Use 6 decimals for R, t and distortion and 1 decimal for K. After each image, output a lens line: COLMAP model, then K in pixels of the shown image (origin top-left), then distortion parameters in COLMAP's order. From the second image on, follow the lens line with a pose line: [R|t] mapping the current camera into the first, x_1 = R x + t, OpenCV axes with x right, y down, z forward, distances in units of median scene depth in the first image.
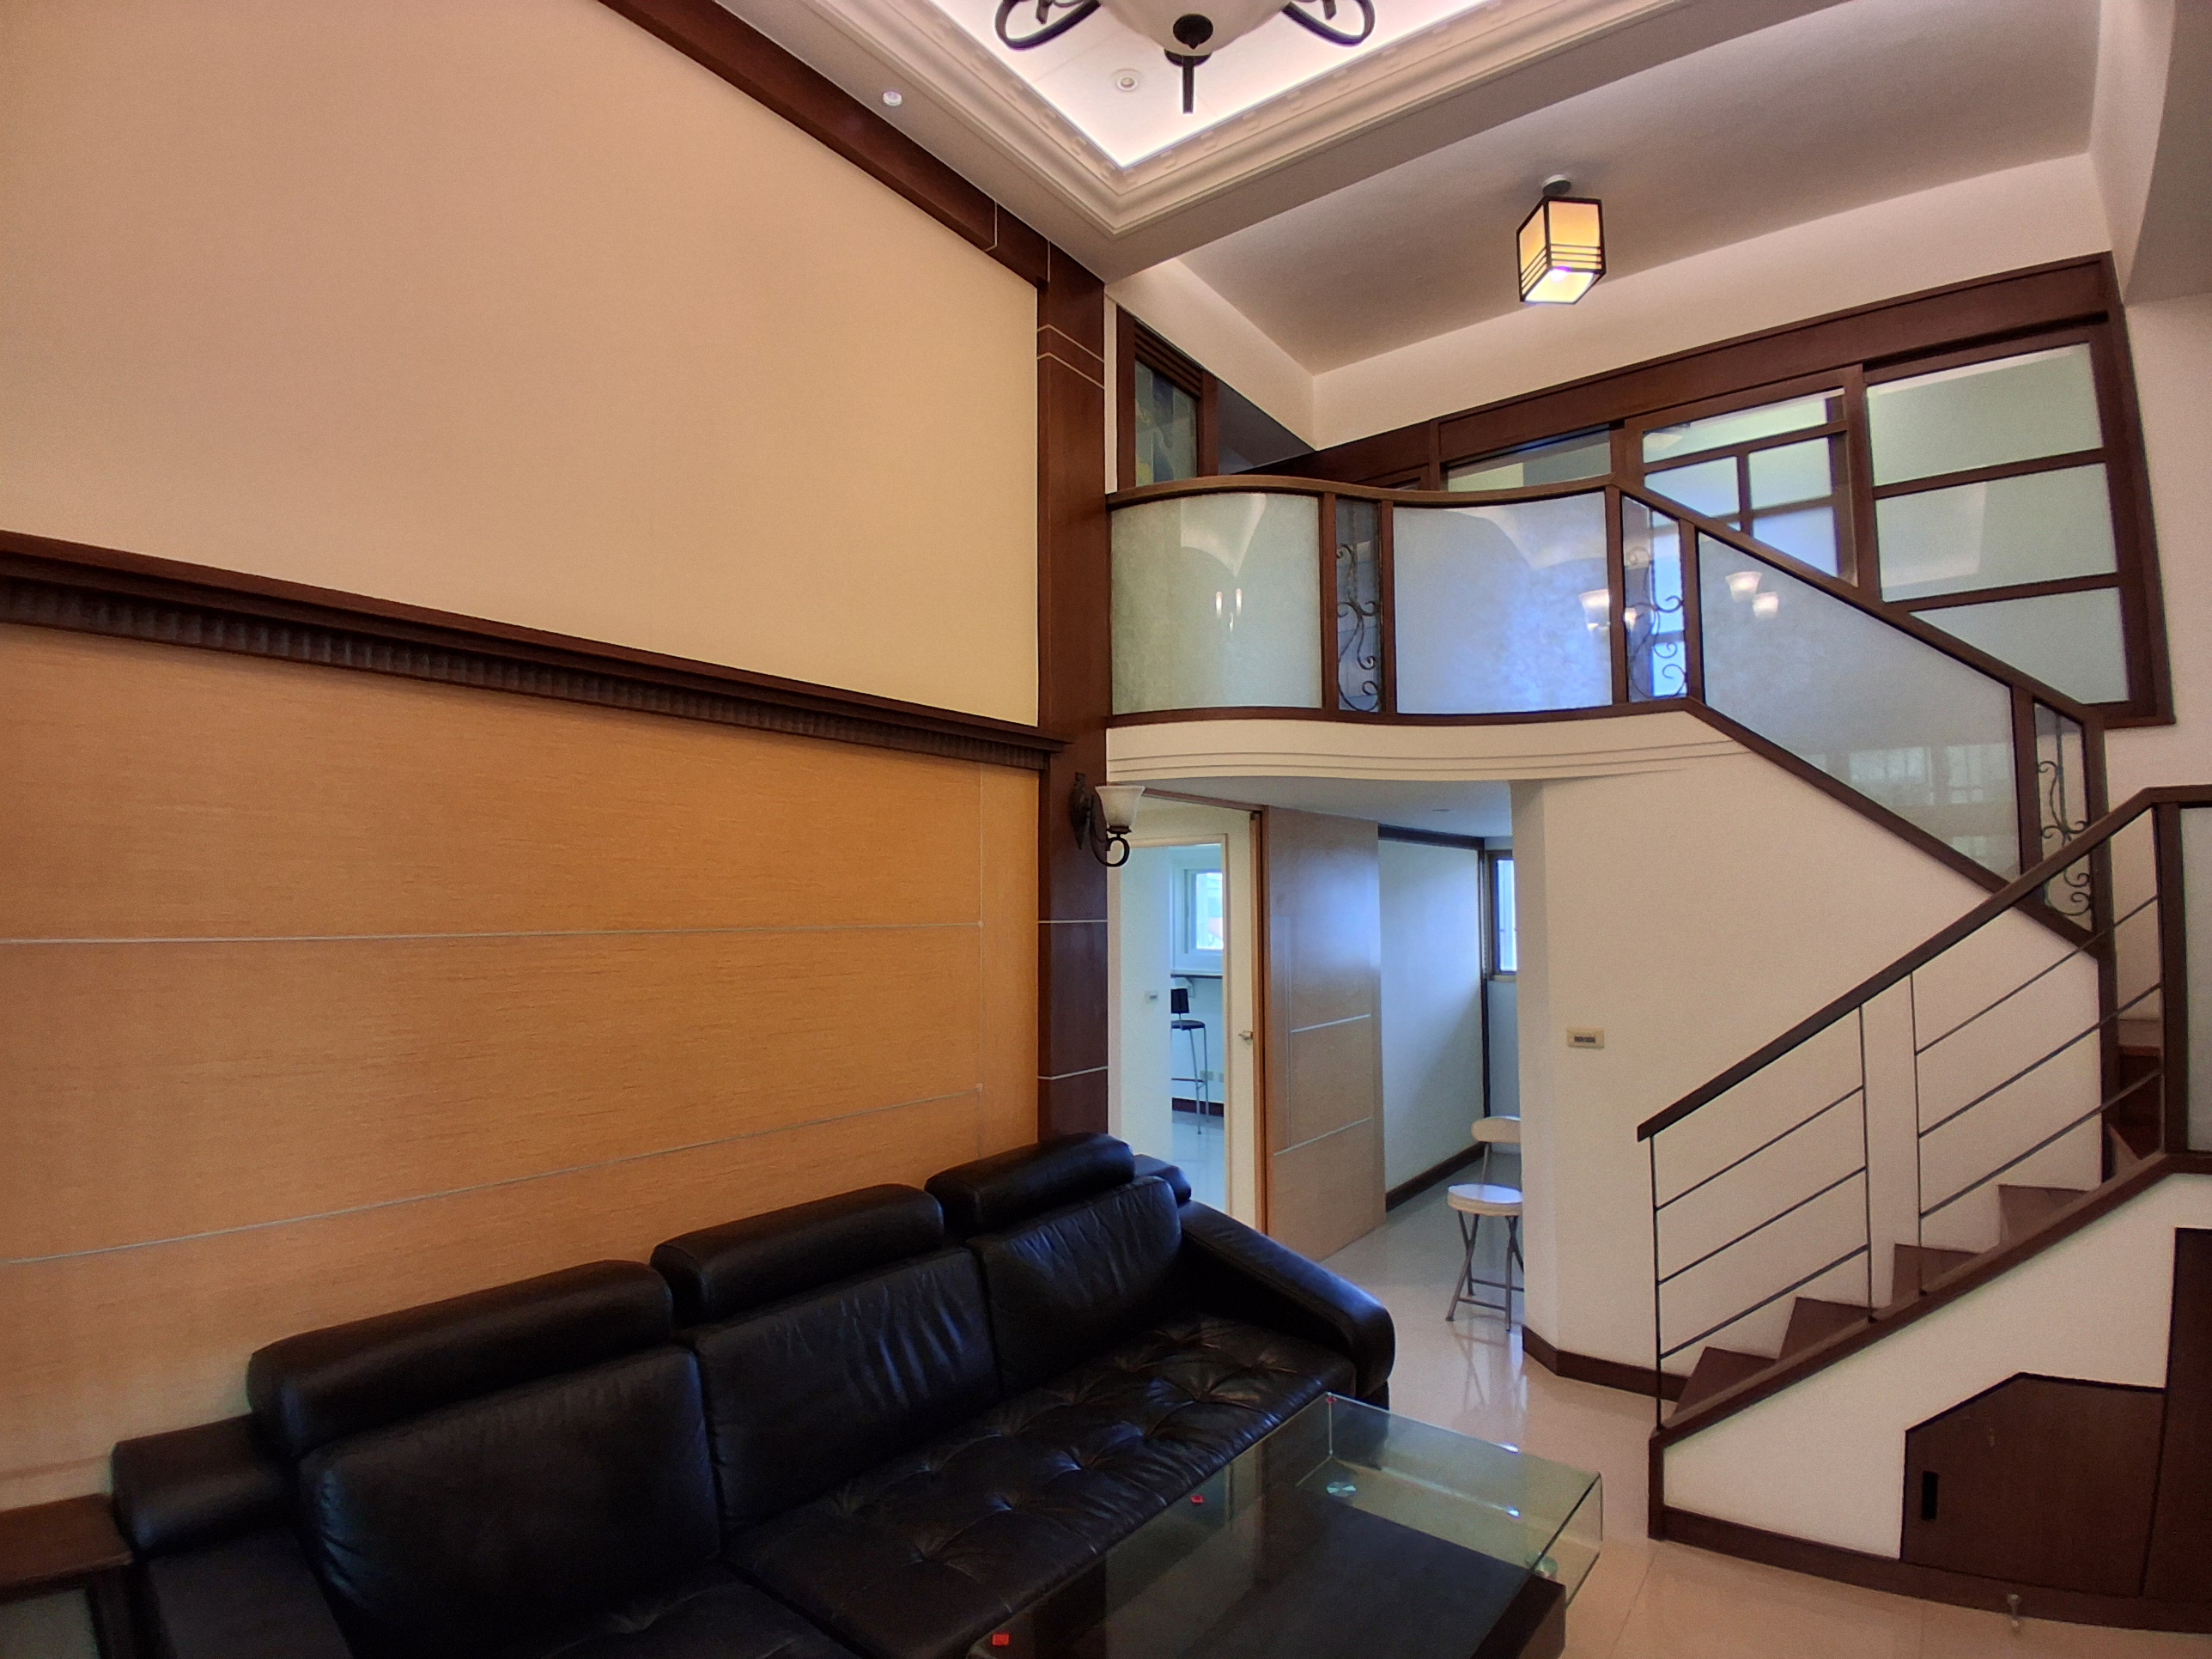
lens RADIAL K [[1083.7, 0, 1116.7], [0, 1083.7, 841.9], [0, 0, 1]] dist [0.012010, -0.048317]
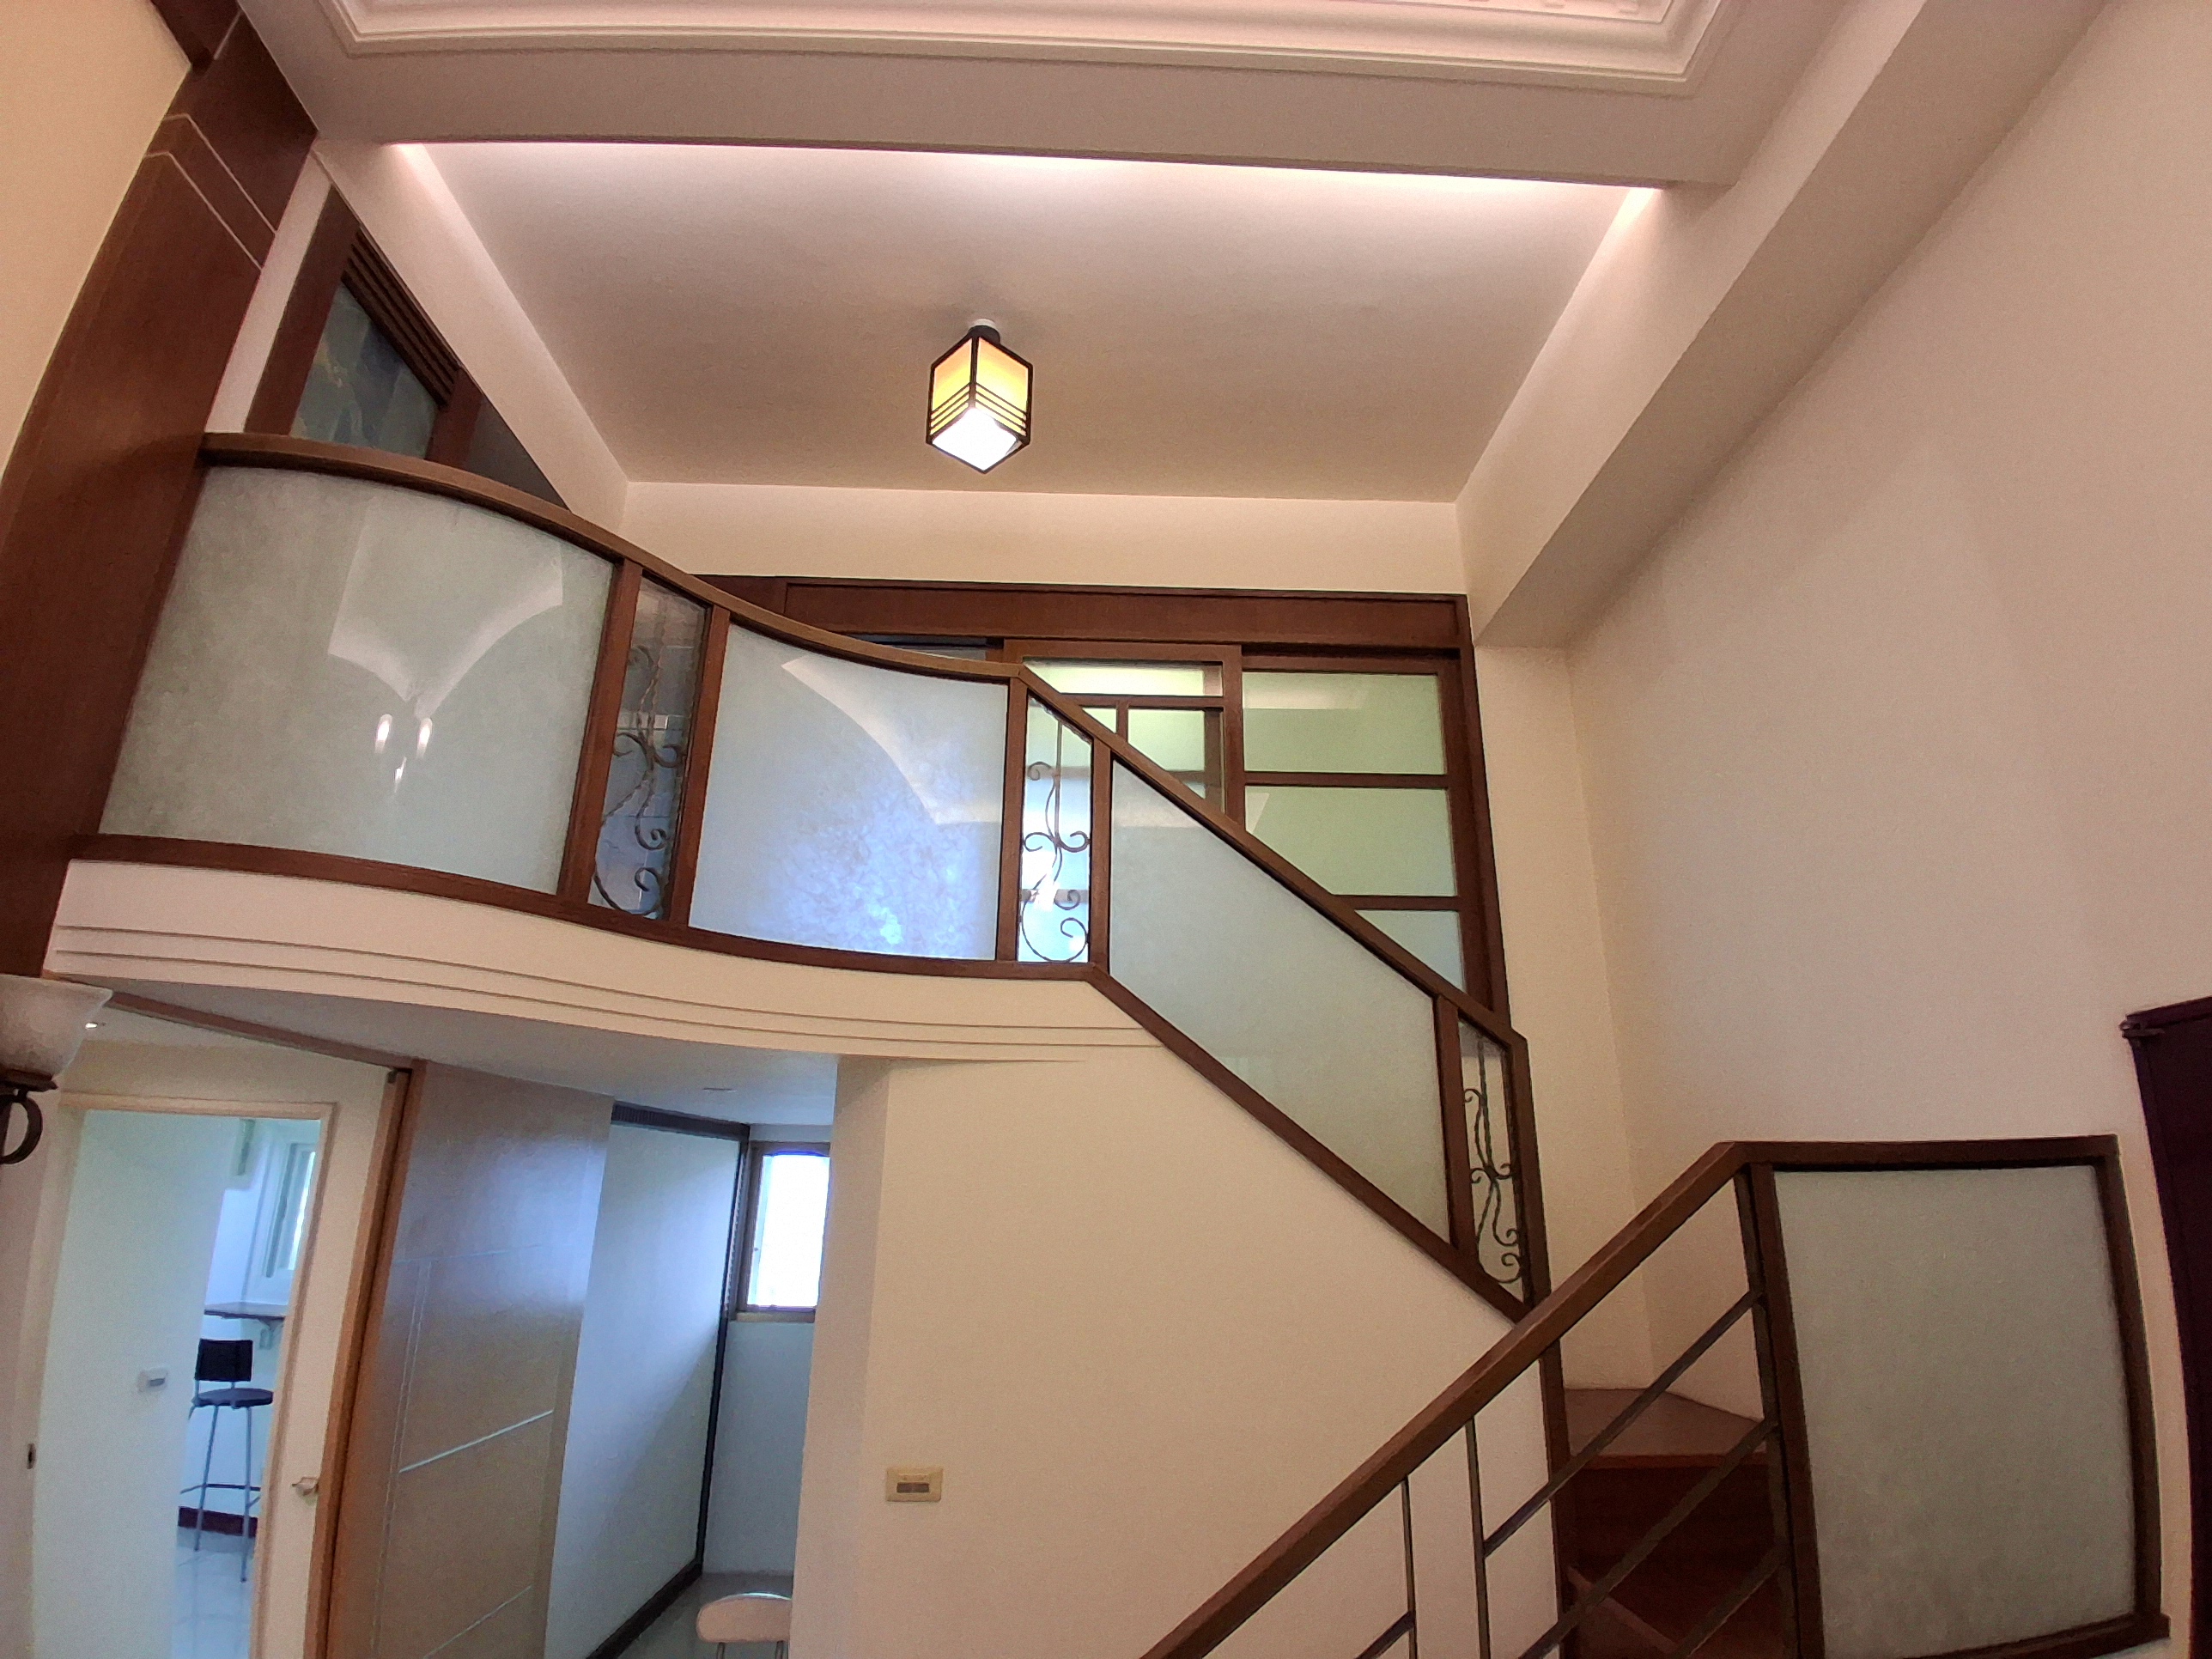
lens RADIAL K [[1083.7, 0, 1116.7], [0, 1083.7, 841.9], [0, 0, 1]] dist [0.012010, -0.048317]
pose [[0.781605, 0.204853, 0.589176, 0.078196], [-0.054284, 0.963290, -0.262917, -0.017662], [-0.621407, 0.173515, 0.764033, 0.374730]]
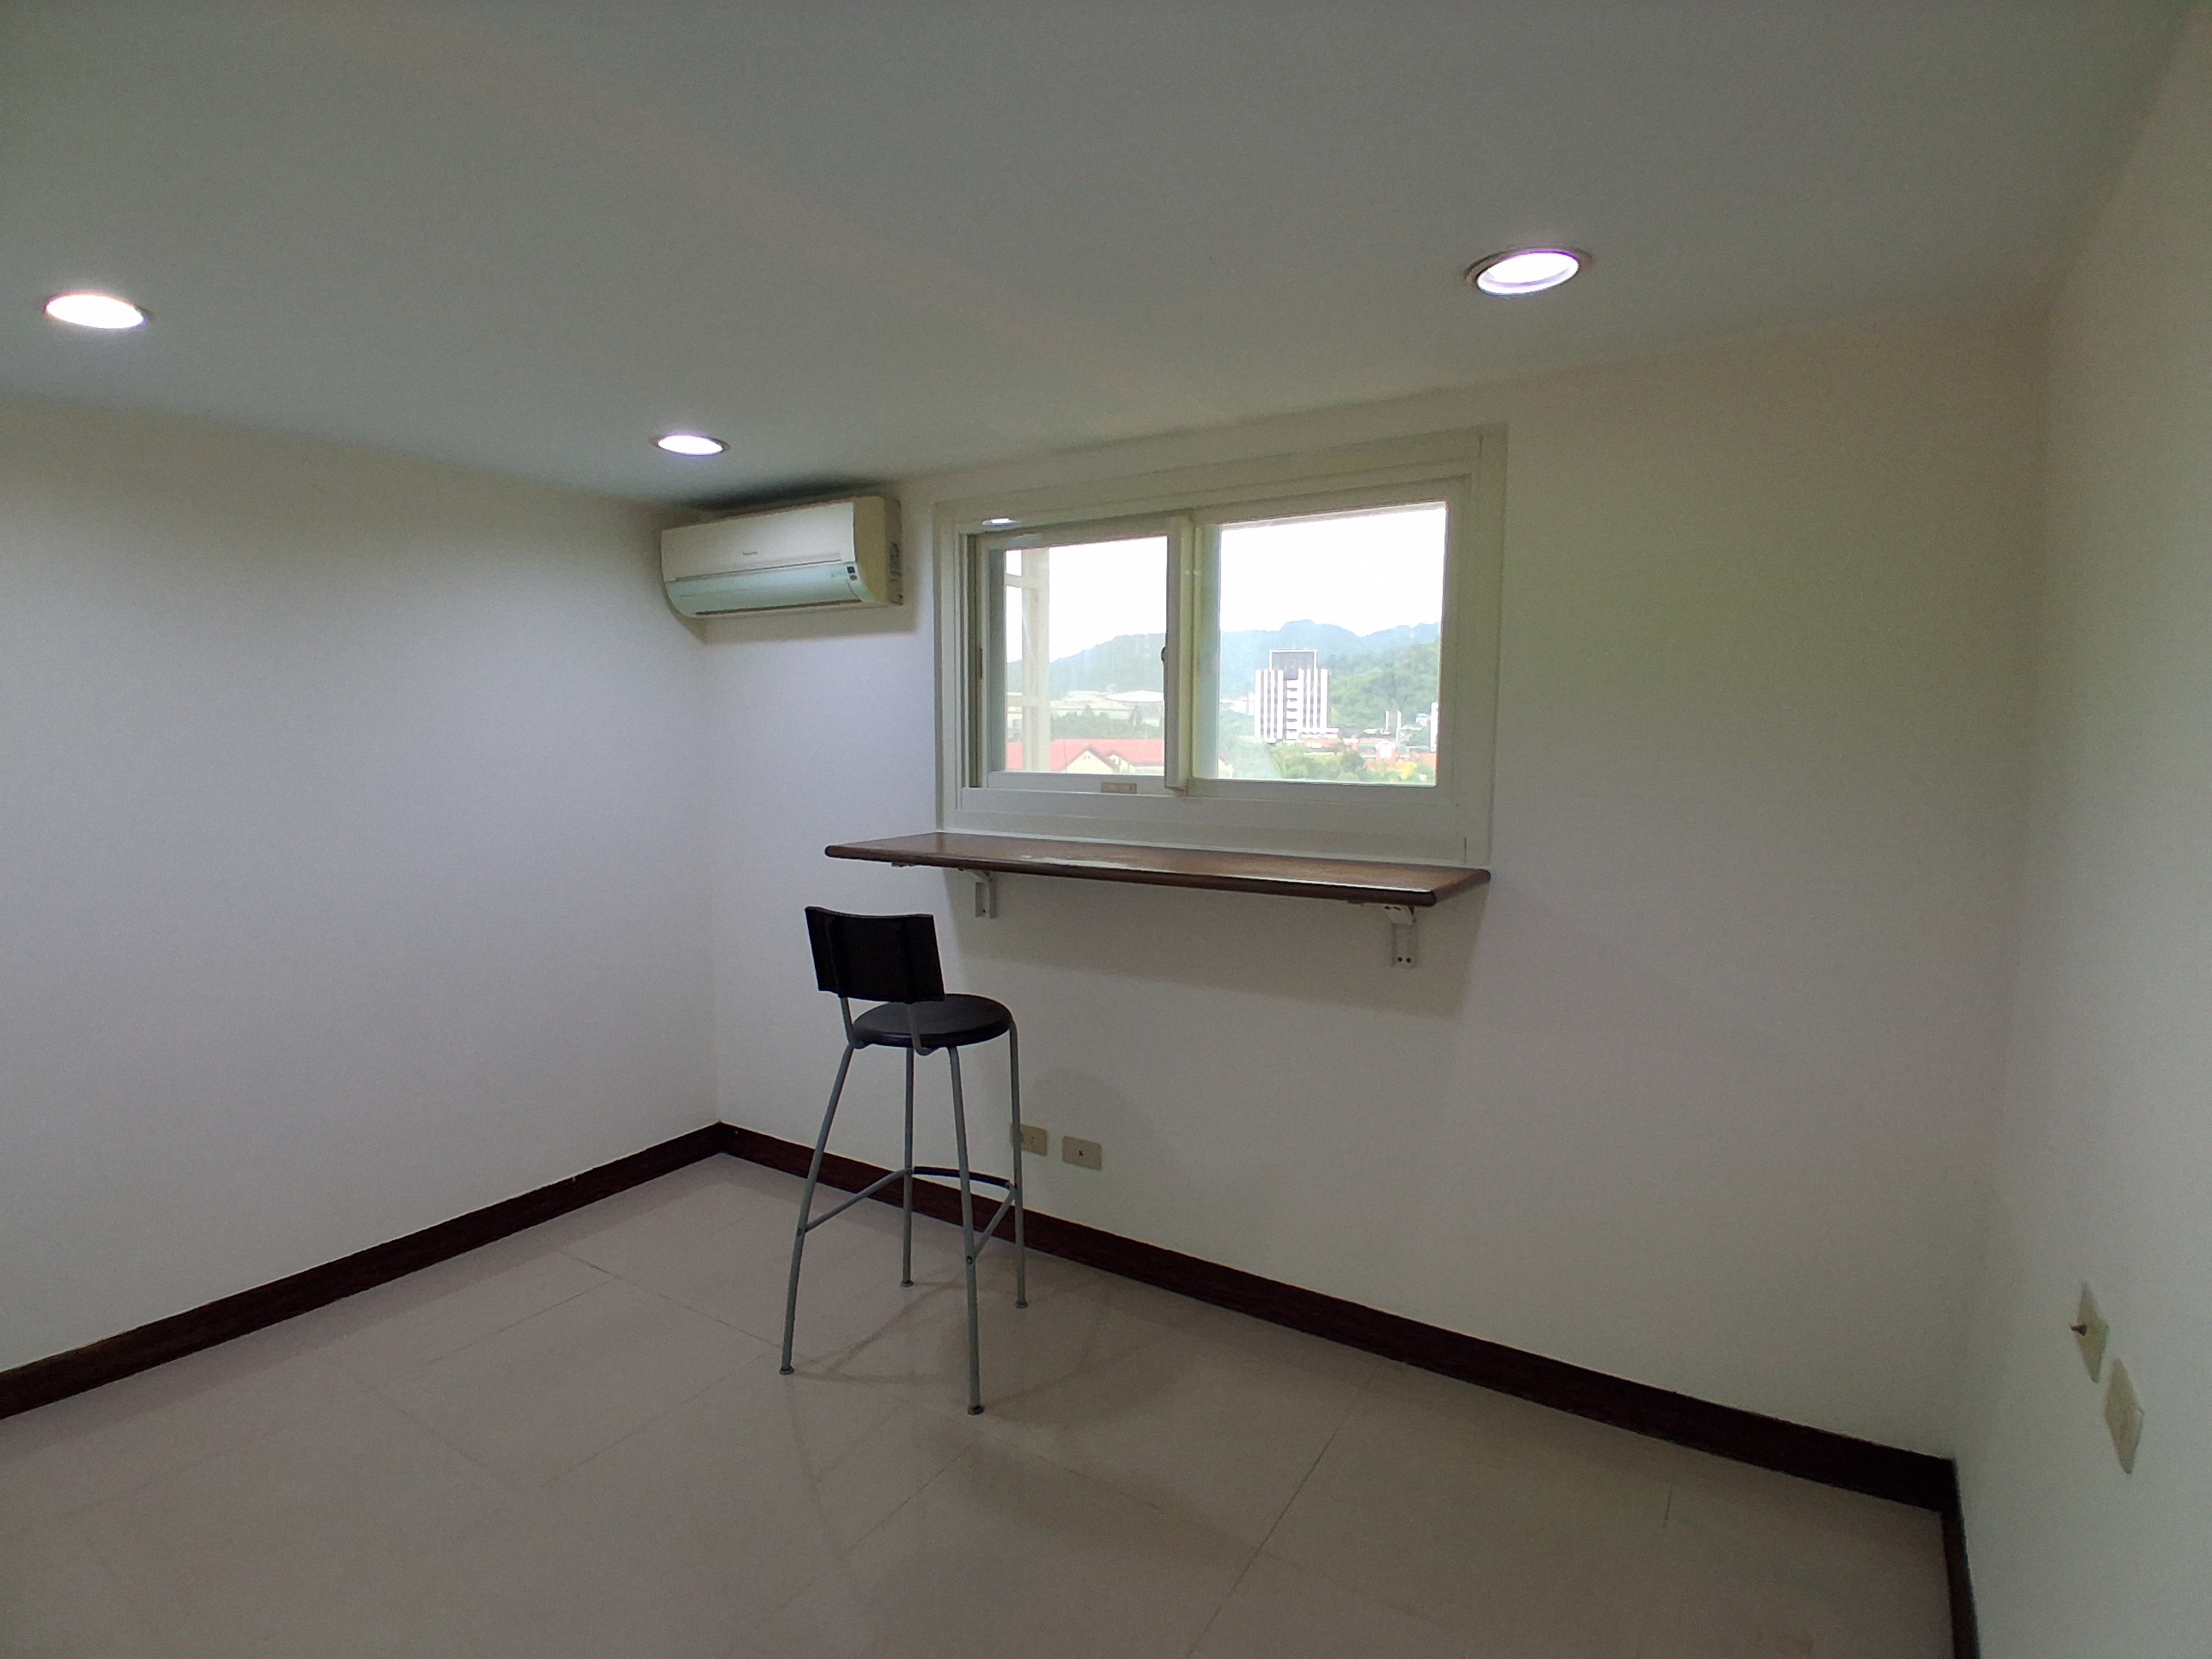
lens RADIAL K [[1083.7, 0, 1116.7], [0, 1083.7, 841.9], [0, 0, 1]] dist [0.012010, -0.048317]
pose [[0.996535, 0.003006, 0.083123, 0.185288], [-0.014844, 0.989731, 0.142170, 0.164584], [-0.081842, -0.142912, 0.986346, 1.532192]]
